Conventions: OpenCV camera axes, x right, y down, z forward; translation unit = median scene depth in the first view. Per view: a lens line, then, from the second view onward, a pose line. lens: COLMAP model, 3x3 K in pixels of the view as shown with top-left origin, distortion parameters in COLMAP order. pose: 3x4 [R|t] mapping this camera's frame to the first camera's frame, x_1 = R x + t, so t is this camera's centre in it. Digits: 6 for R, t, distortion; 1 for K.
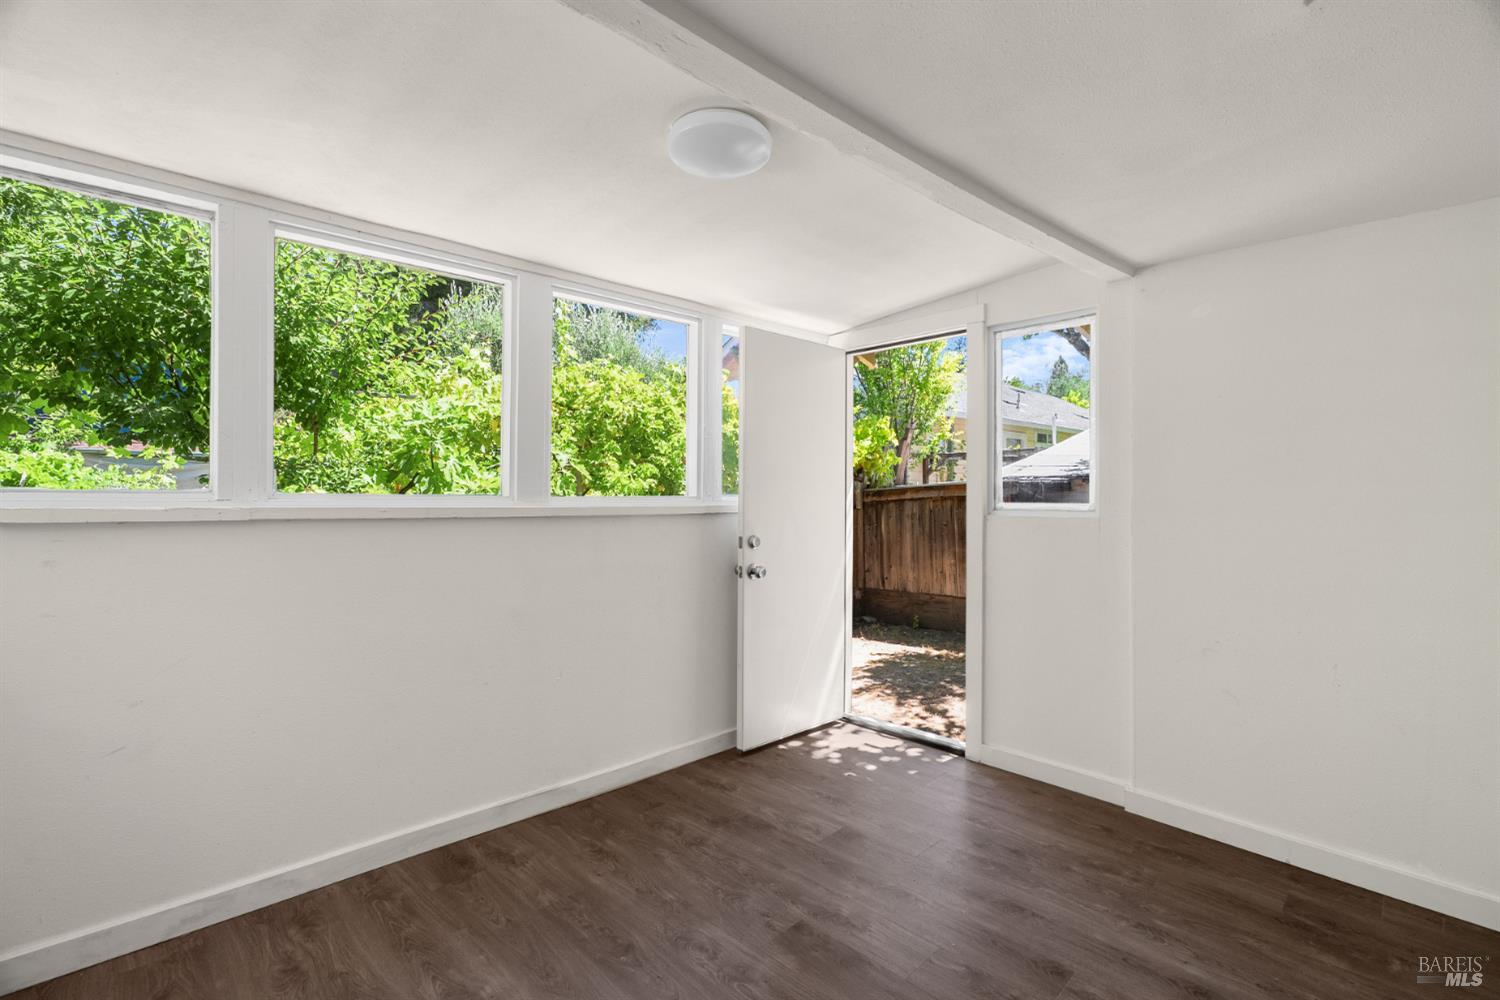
lens RADIAL K [[691.3, 0, 740.3], [0, 691.3, 488.4], [0, 0, 1]] dist [-0.002452, 0.000873]
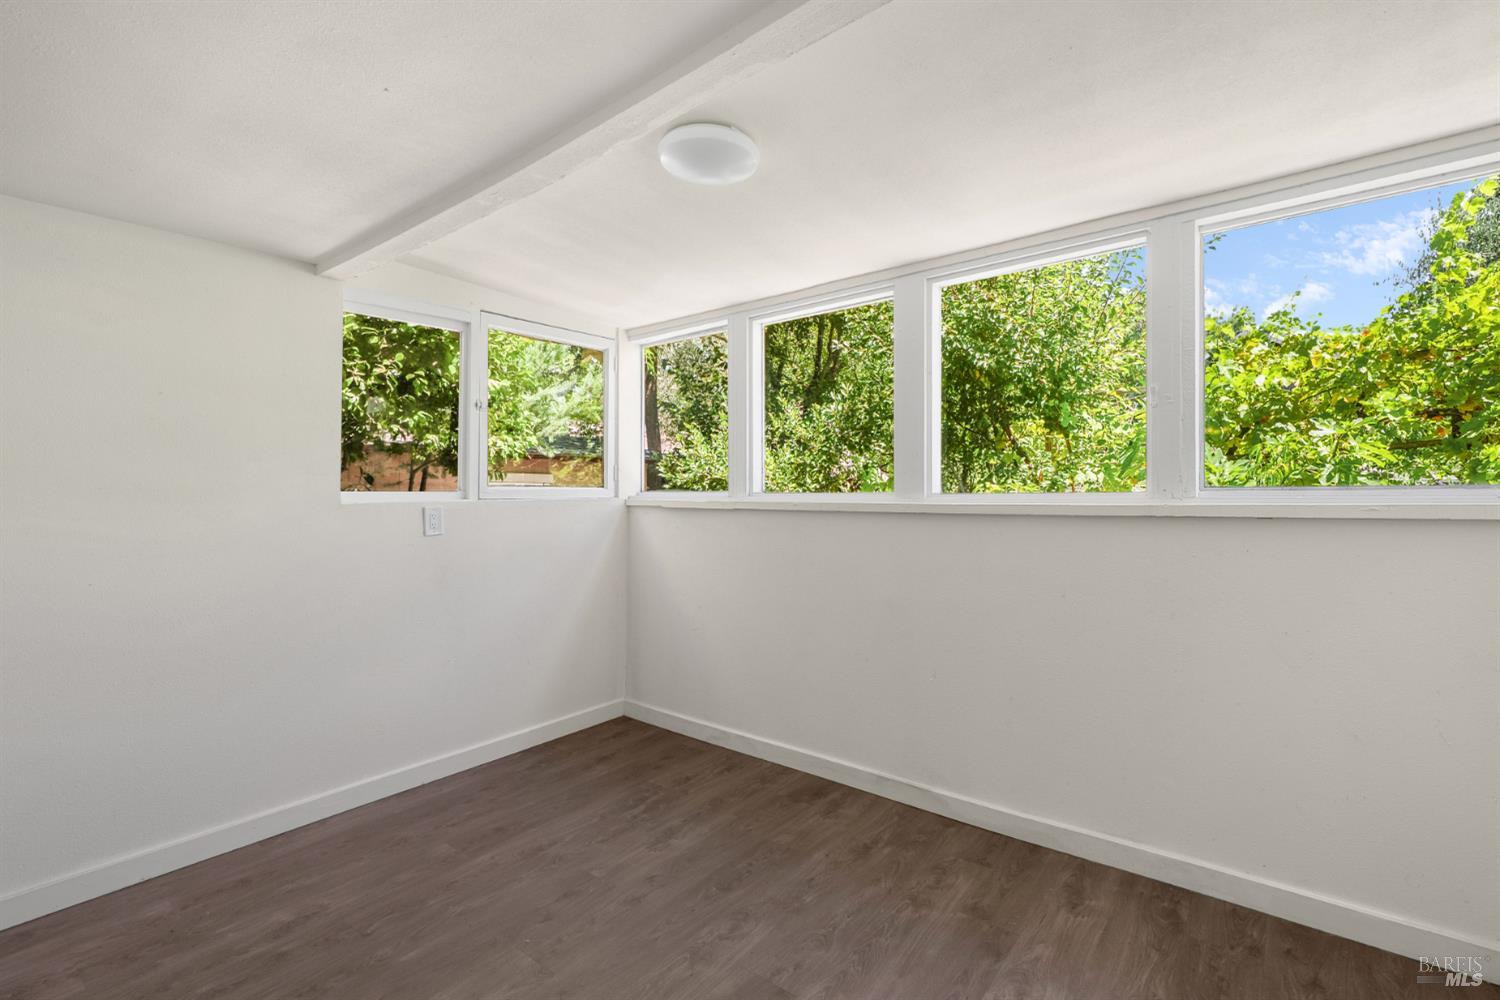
lens RADIAL K [[691.3, 0, 740.3], [0, 691.3, 488.4], [0, 0, 1]] dist [-0.002452, 0.000873]
pose [[0.120909, -0.011885, -0.992592, 0.799345], [0.012313, 0.999869, -0.010472, 0.014125], [0.992587, -0.010956, 0.121039, 0.727624]]
